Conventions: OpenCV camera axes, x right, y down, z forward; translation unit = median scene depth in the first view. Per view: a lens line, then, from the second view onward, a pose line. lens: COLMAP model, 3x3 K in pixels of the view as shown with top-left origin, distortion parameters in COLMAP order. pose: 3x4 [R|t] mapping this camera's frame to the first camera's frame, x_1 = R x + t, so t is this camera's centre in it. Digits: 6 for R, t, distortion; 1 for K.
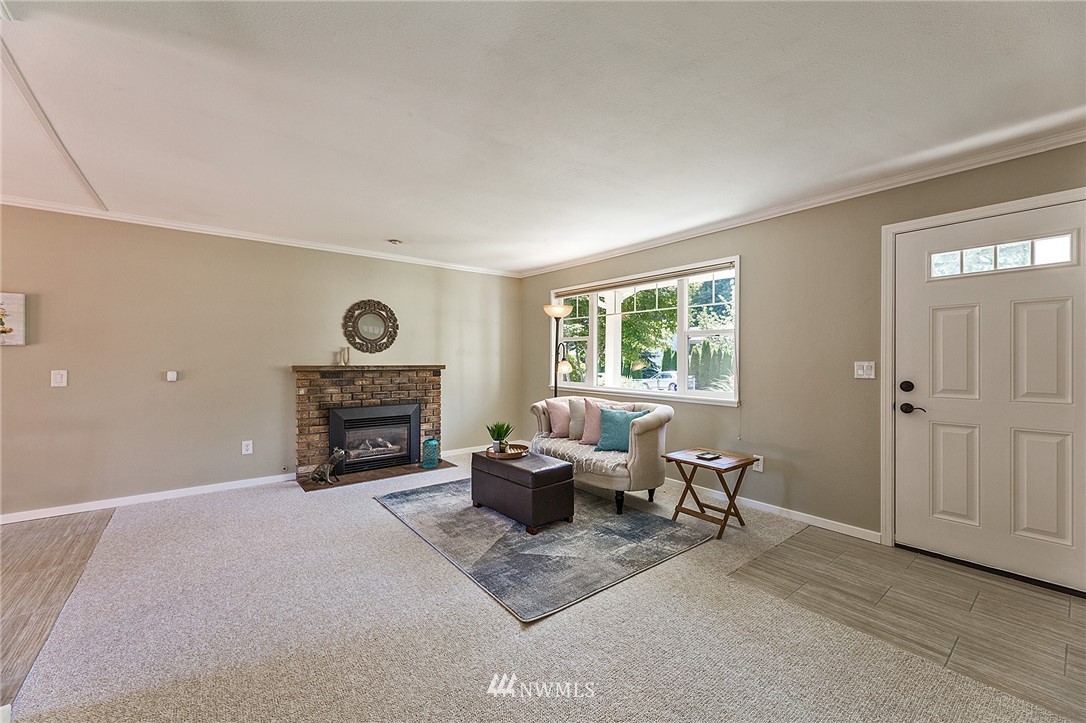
lens RADIAL K [[439.0, 0, 545.2], [0, 439.0, 360.9], [0, 0, 1]] dist [-0.001954, 0.001478]
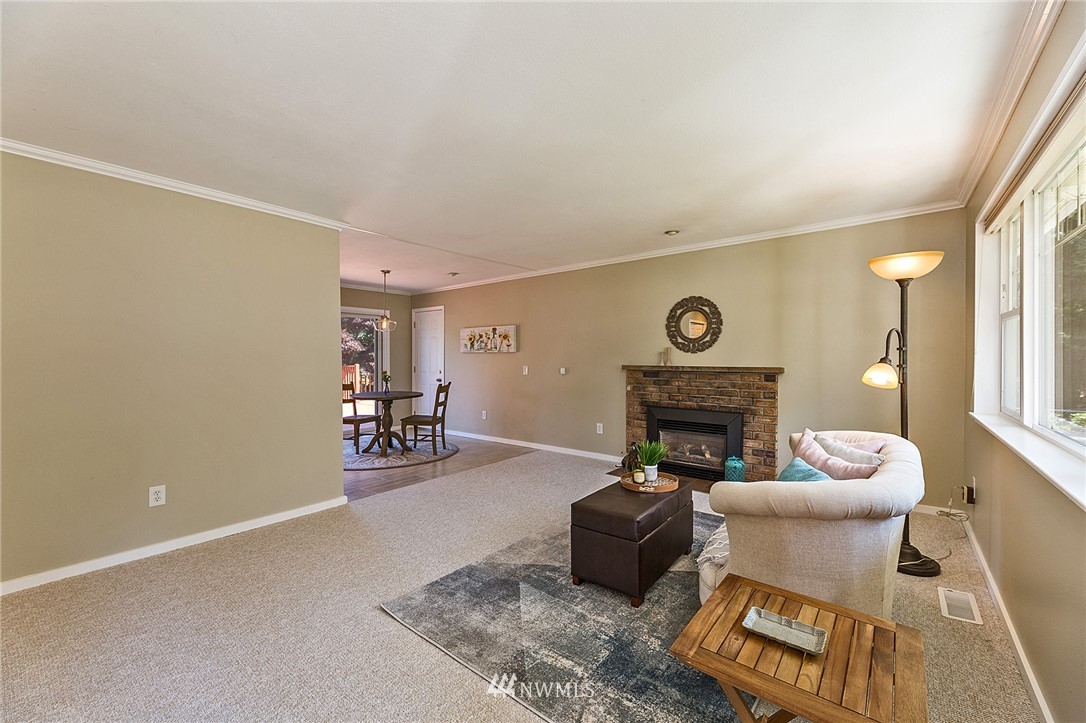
lens RADIAL K [[439.0, 0, 542.4], [0, 439.0, 360.9], [0, 0, 1]] dist [-0.001954, 0.001478]
pose [[0.196013, 0.005797, -0.980584, 0.477901], [-0.000809, 0.999983, 0.005750, -0.006129], [0.980601, -0.000334, 0.196014, 0.513415]]
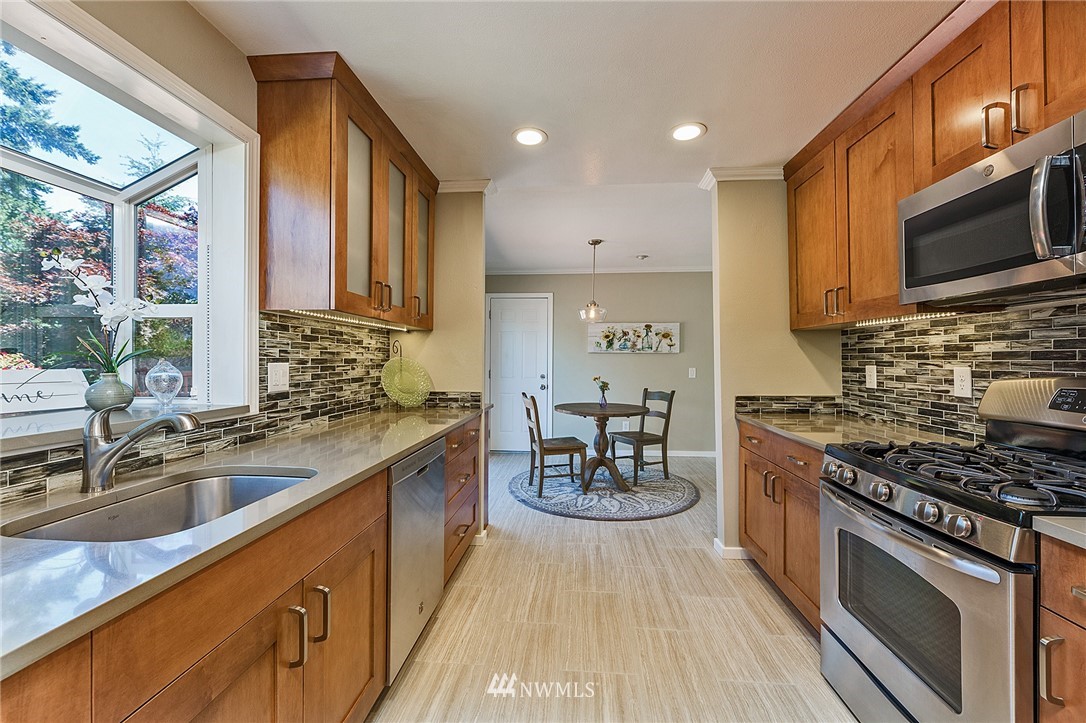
lens RADIAL K [[439.0, 0, 544.4], [0, 439.0, 368.4], [0, 0, 1]] dist [-0.001954, 0.001478]
pose [[0.703921, 0.011811, -0.710180, -0.240578], [-0.000511, 0.999870, 0.016122, -0.001899], [0.710278, -0.010986, 0.703835, -0.386093]]
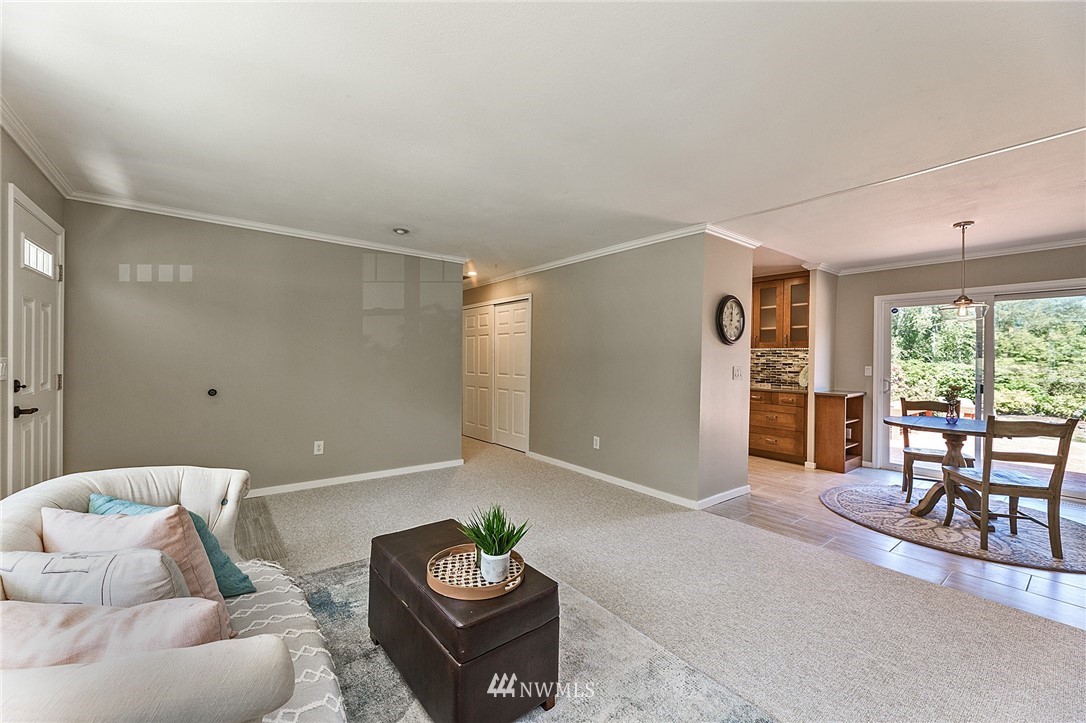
lens RADIAL K [[439.0, 0, 549.8], [0, 439.0, 358.4], [0, 0, 1]] dist [-0.001954, 0.001478]
pose [[-0.999295, -0.017019, 0.033464, -0.127455], [-0.017047, 0.999855, -0.000570, -0.006198], [-0.033449, -0.001140, -0.999440, 1.102158]]
